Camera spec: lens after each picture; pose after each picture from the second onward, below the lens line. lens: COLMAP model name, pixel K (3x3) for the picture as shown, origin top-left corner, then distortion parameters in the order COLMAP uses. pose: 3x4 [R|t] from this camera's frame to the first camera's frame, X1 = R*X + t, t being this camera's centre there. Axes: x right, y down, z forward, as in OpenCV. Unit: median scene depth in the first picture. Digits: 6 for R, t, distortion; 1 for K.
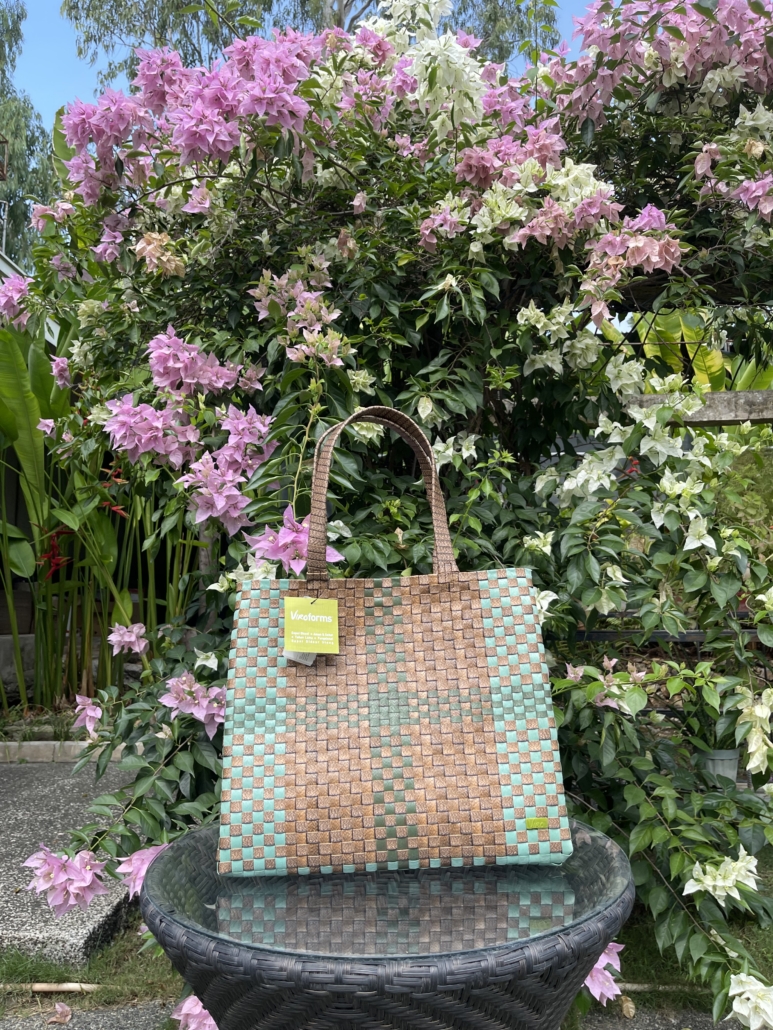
lens RADIAL K [[752.5, 0, 394.0], [0, 752.5, 511.1], [0, 0, 1]] dist [0.003181, -0.007690]
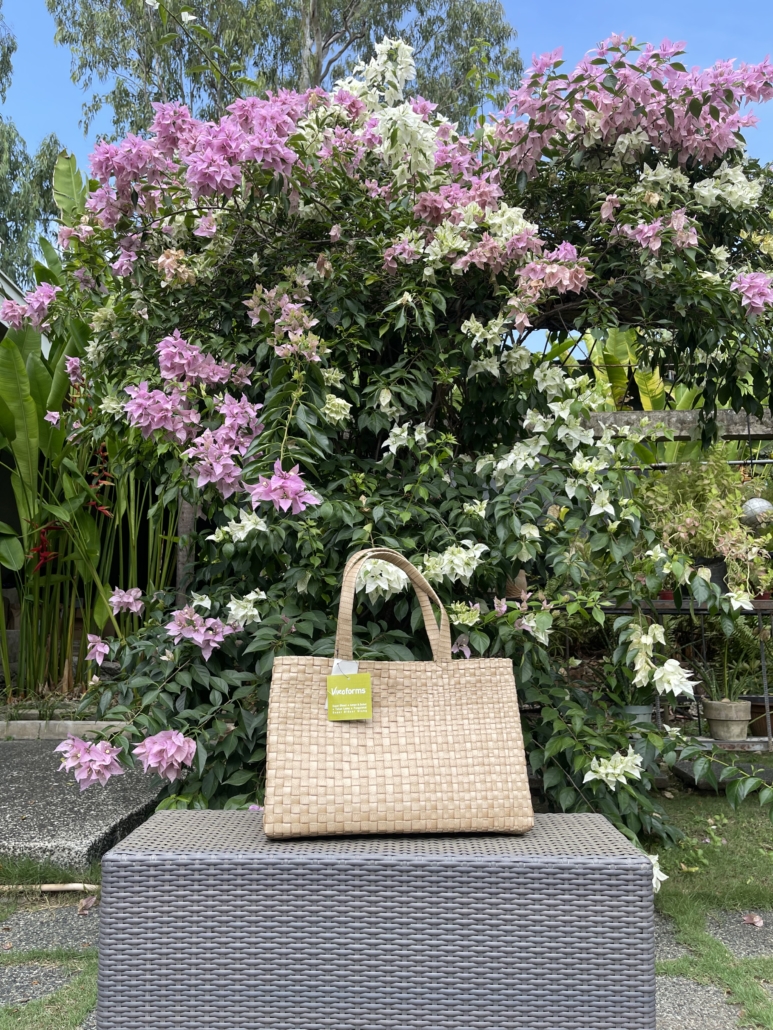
lens RADIAL K [[743.6, 0, 385.5], [0, 743.6, 512.5], [0, 0, 1]] dist [0.012170, 0.000848]
pose [[0.999329, 0.016839, 0.032526, 0.004596], [-0.015684, 0.999249, -0.035432, 0.087619], [-0.033098, 0.034898, 0.998843, -0.202179]]
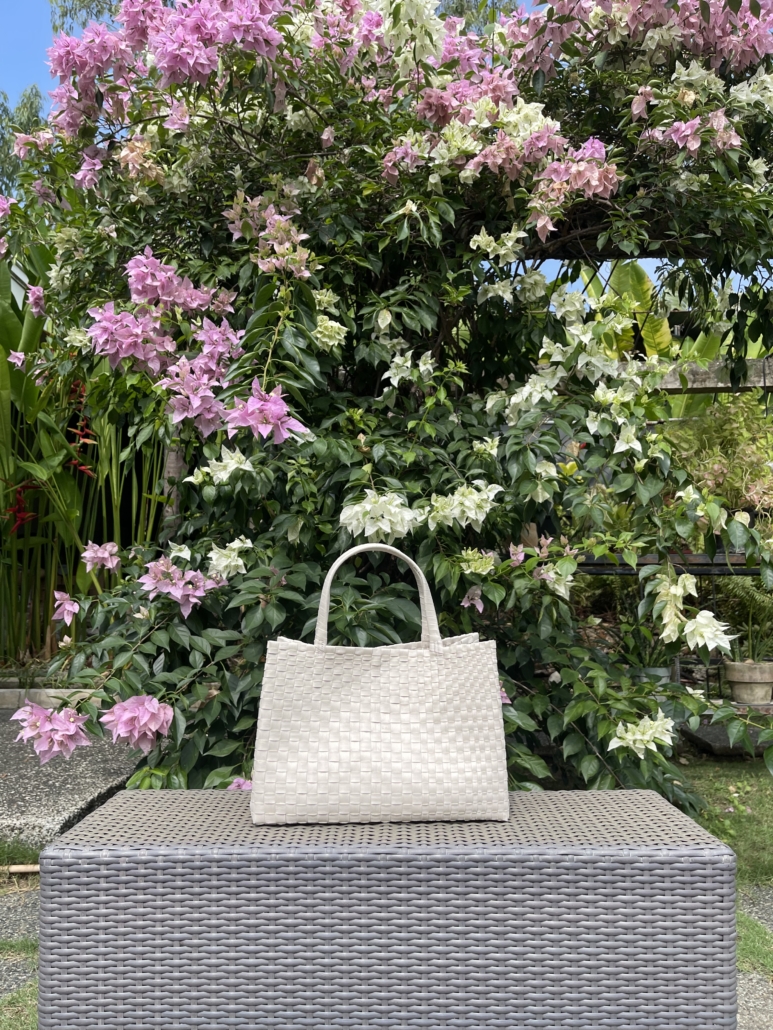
lens RADIAL K [[746.5, 0, 388.2], [0, 746.5, 515.6], [0, 0, 1]] dist [0.041659, -0.070205]
pose [[0.998926, 0.011727, 0.044829, -0.000775], [-0.012196, 0.999873, 0.010214, 0.122630], [-0.044704, -0.010749, 0.998942, -0.083446]]
